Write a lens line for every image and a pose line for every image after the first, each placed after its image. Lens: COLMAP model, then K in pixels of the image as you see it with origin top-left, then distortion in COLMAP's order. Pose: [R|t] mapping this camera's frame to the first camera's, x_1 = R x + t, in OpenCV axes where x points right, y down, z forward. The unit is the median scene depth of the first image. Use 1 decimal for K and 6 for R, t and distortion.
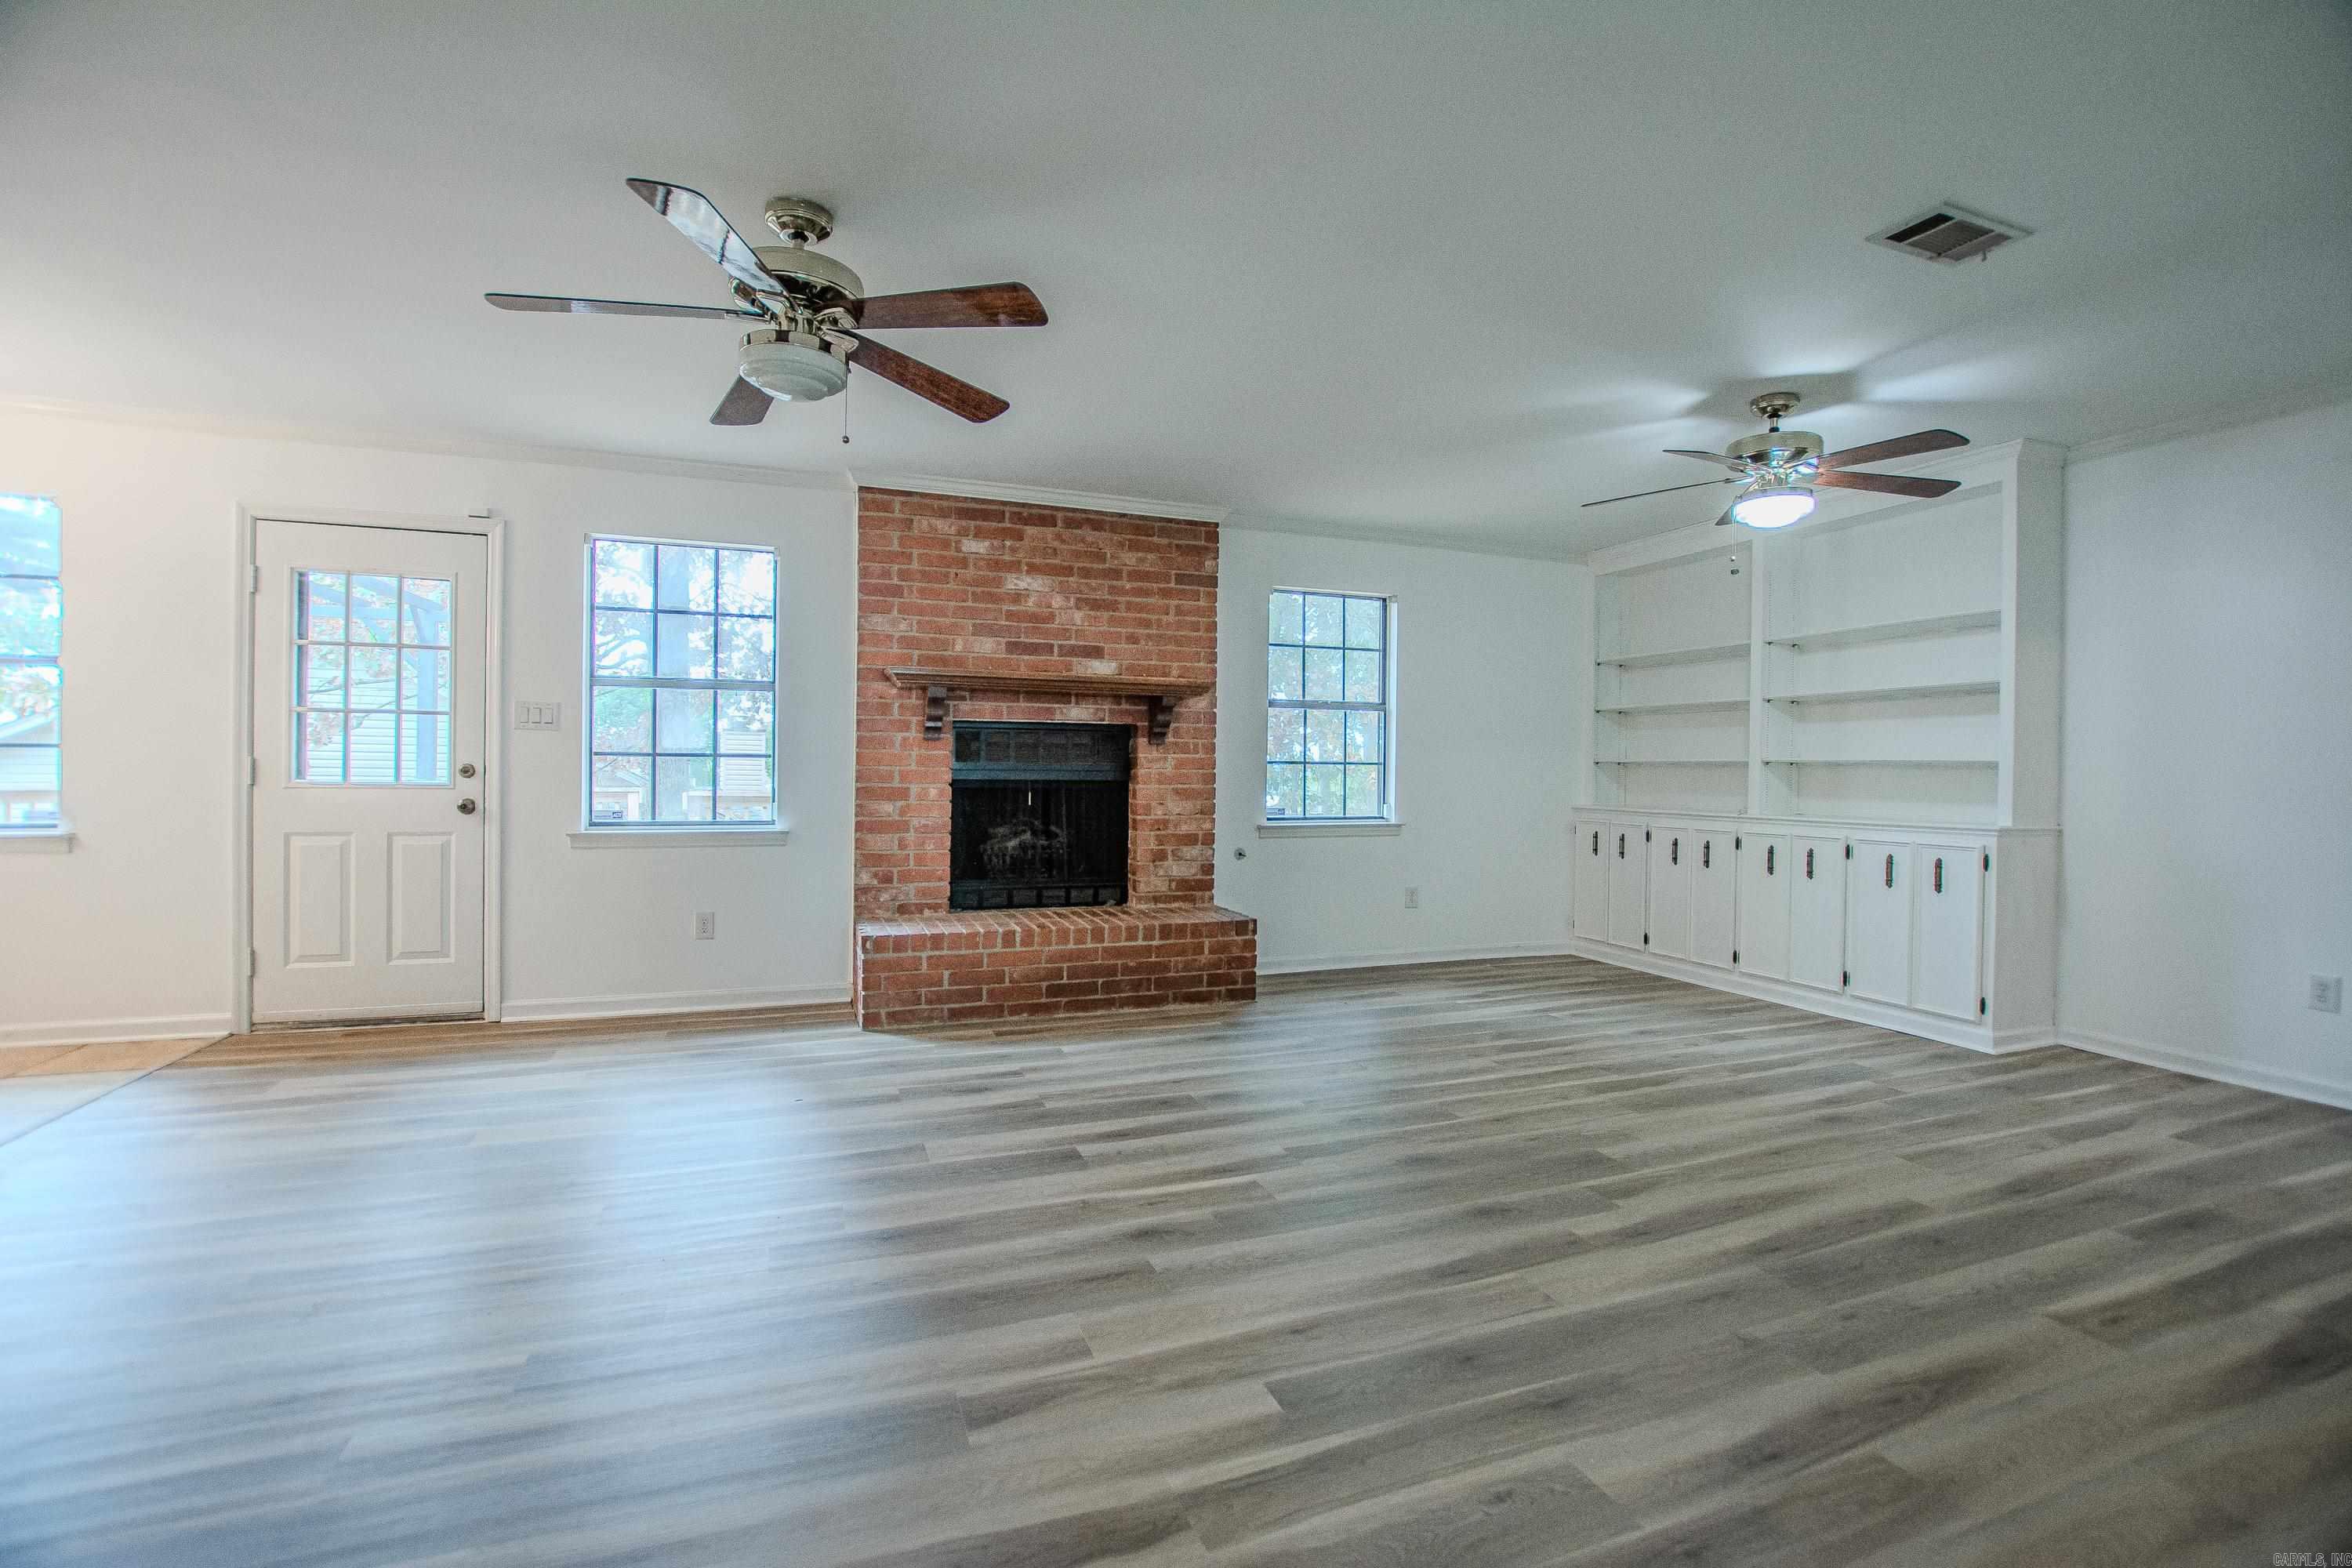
lens RADIAL K [[1045.7, 0, 1198.6], [0, 1045.7, 765.8], [0, 0, 1]] dist [-0.028817, 0.002037]
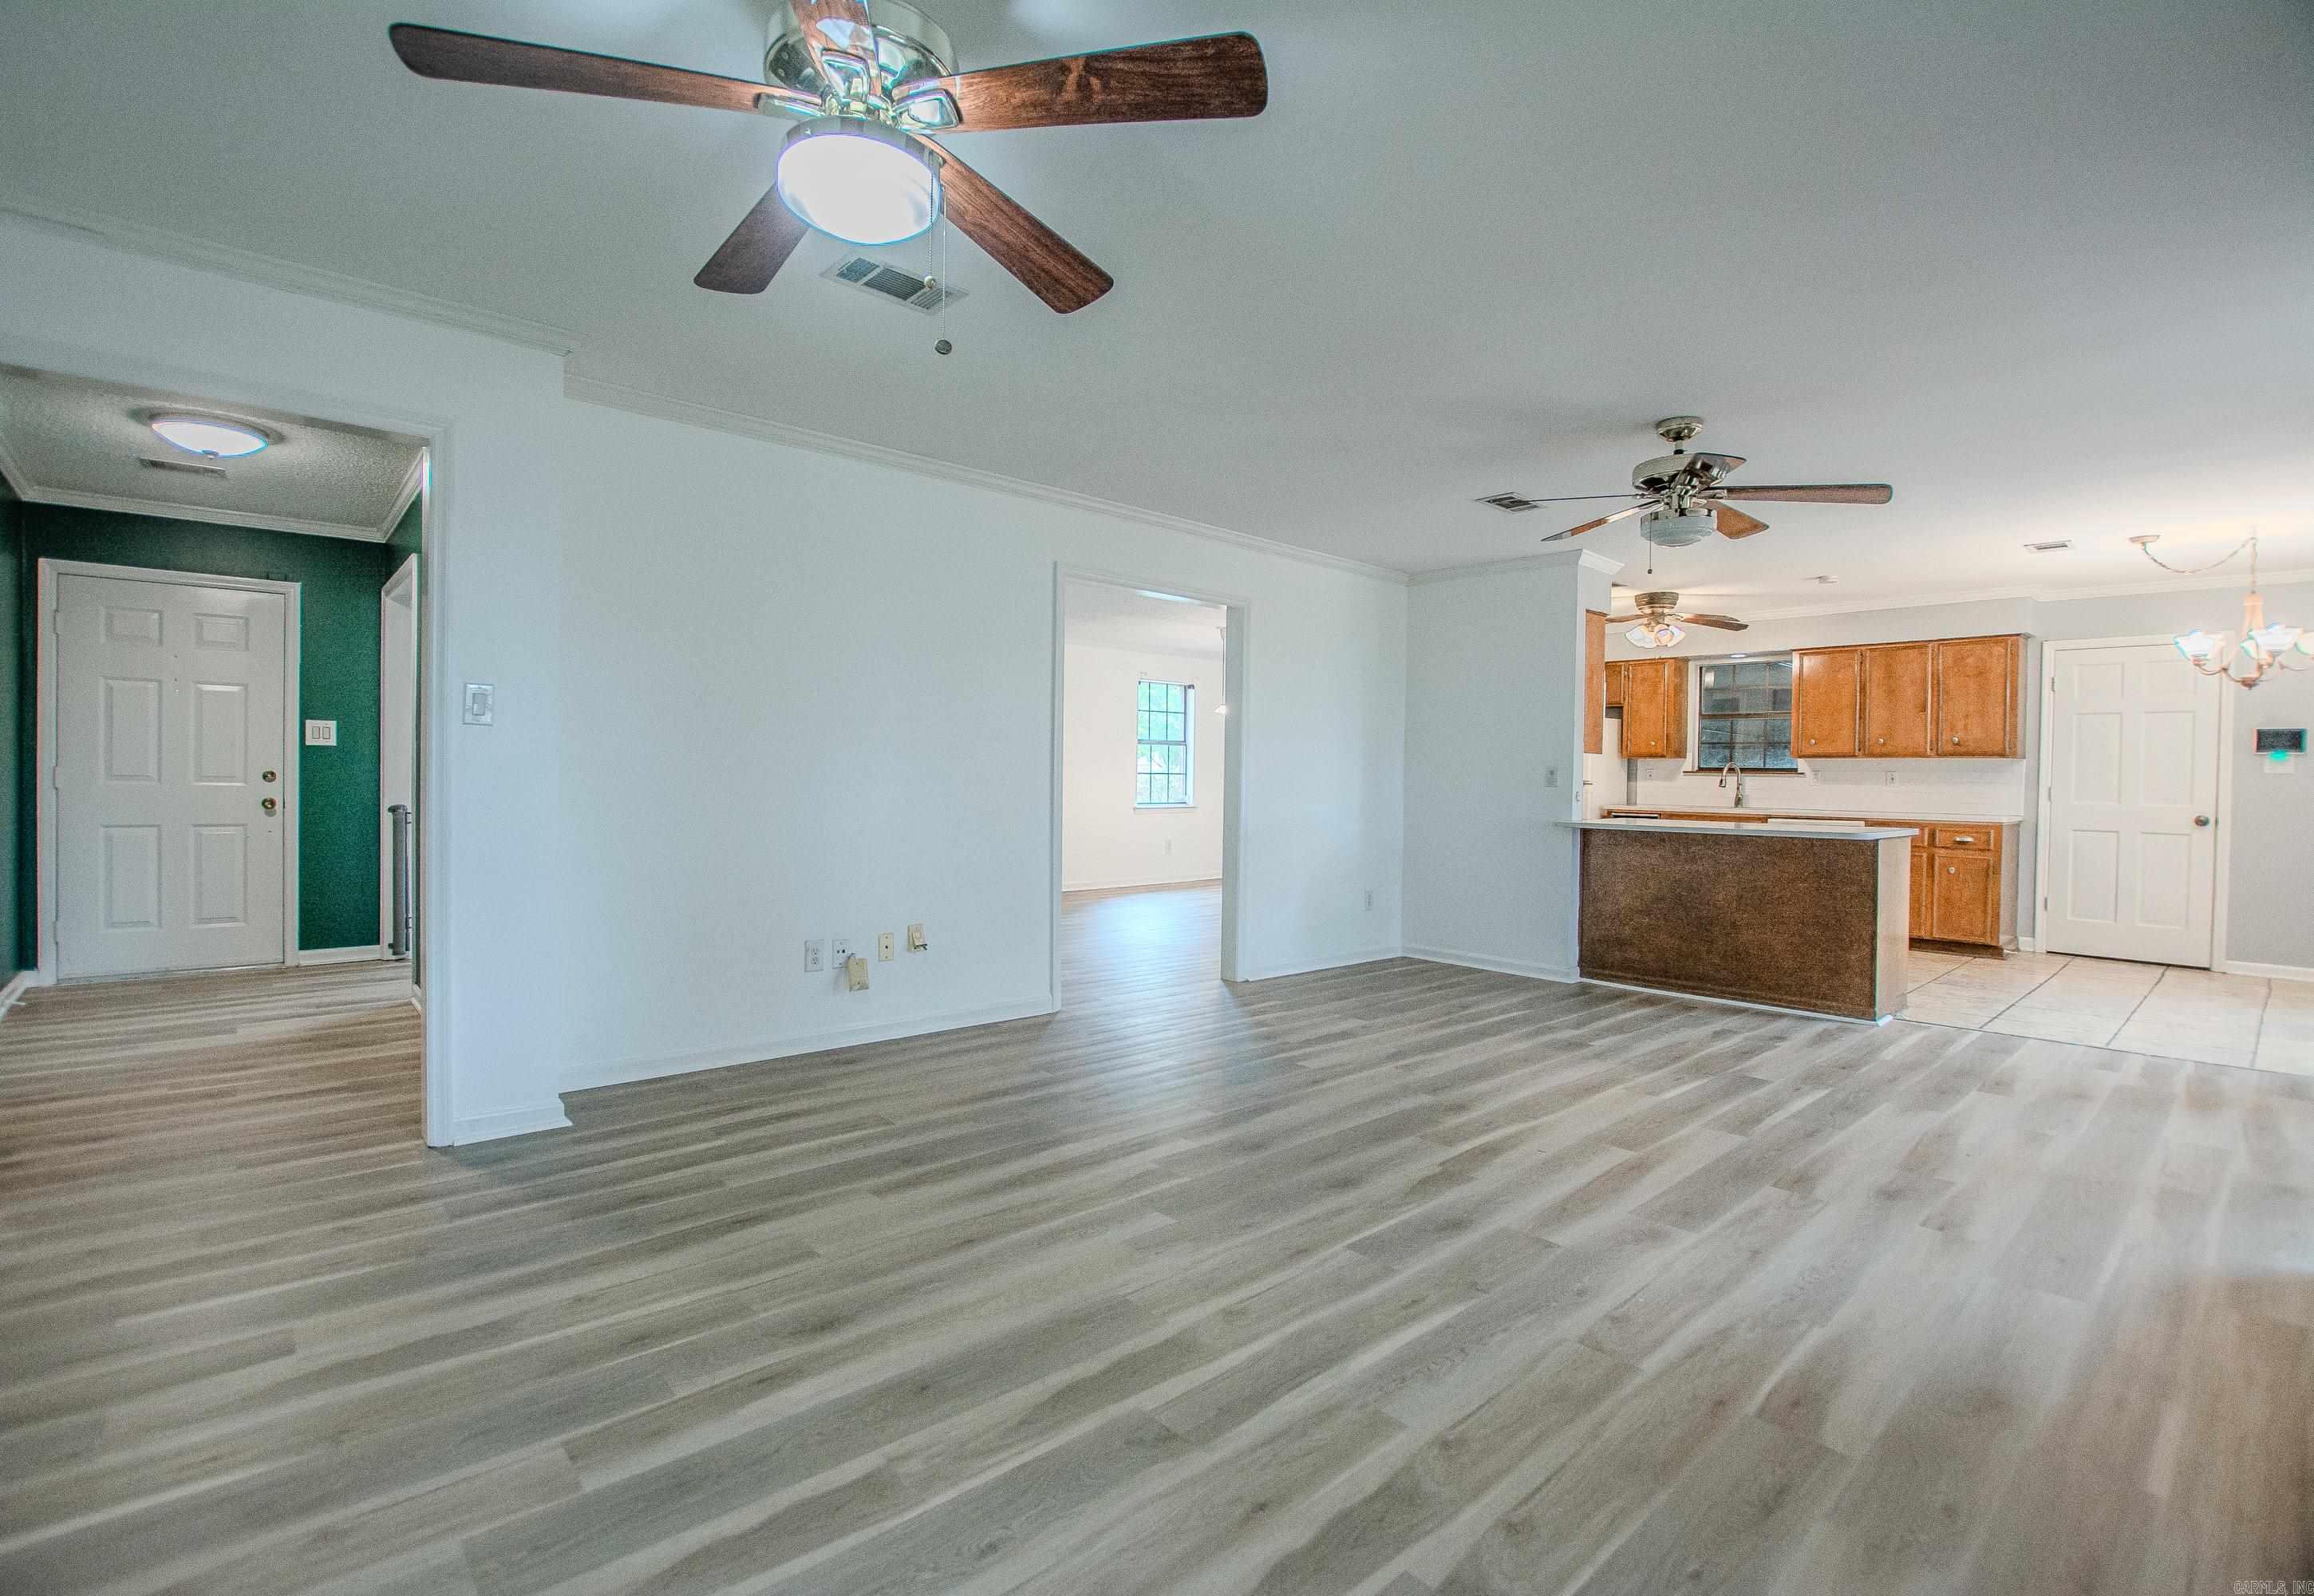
lens RADIAL K [[1065.5, 0, 1132.8], [0, 1065.5, 786.5], [0, 0, 1]] dist [-0.031096, 0.002516]
pose [[-0.939656, -0.023644, -0.341304, 0.480023], [-0.026259, 0.999651, 0.003042, 0.006572], [0.341113, 0.011820, -0.939948, 1.199126]]
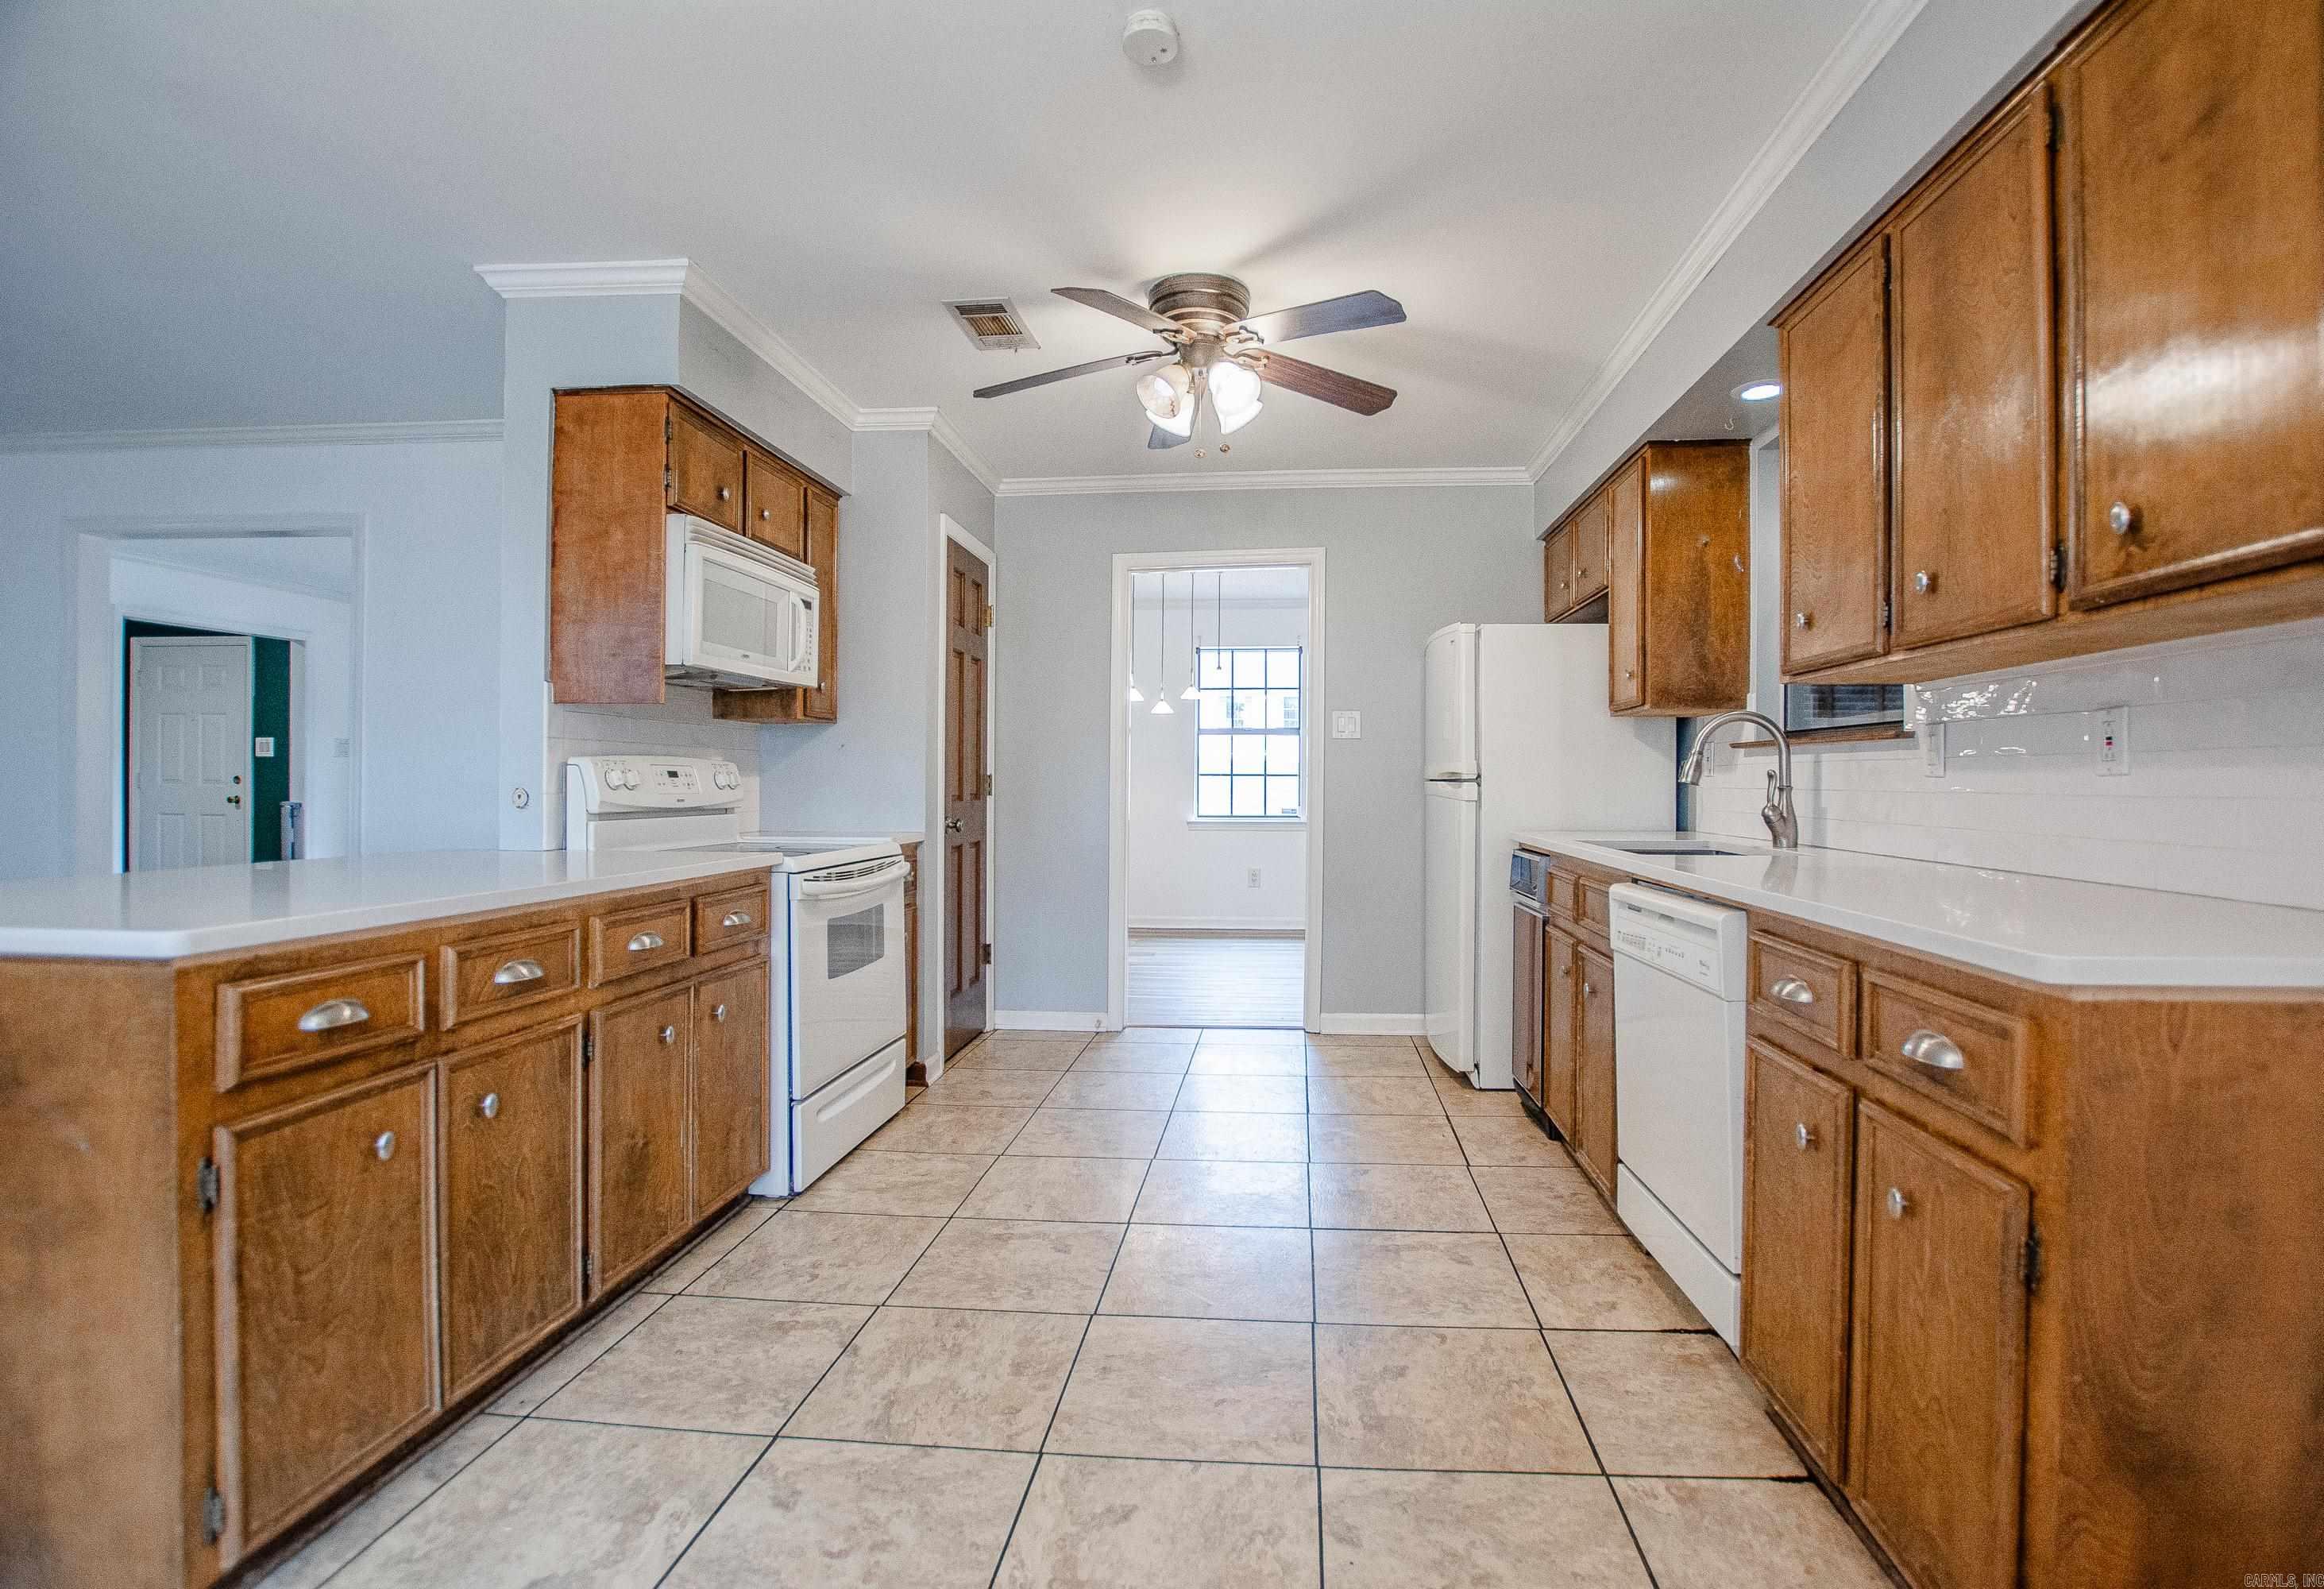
lens RADIAL K [[1067.6, 0, 1215.5], [0, 1067.6, 783.5], [0, 0, 1]] dist [-0.027442, 0.001701]
pose [[-0.902302, -0.021944, 0.430545, -1.102650], [-0.021727, 0.999749, 0.005423, -0.011692], [-0.430556, -0.004461, -0.902553, 0.524975]]
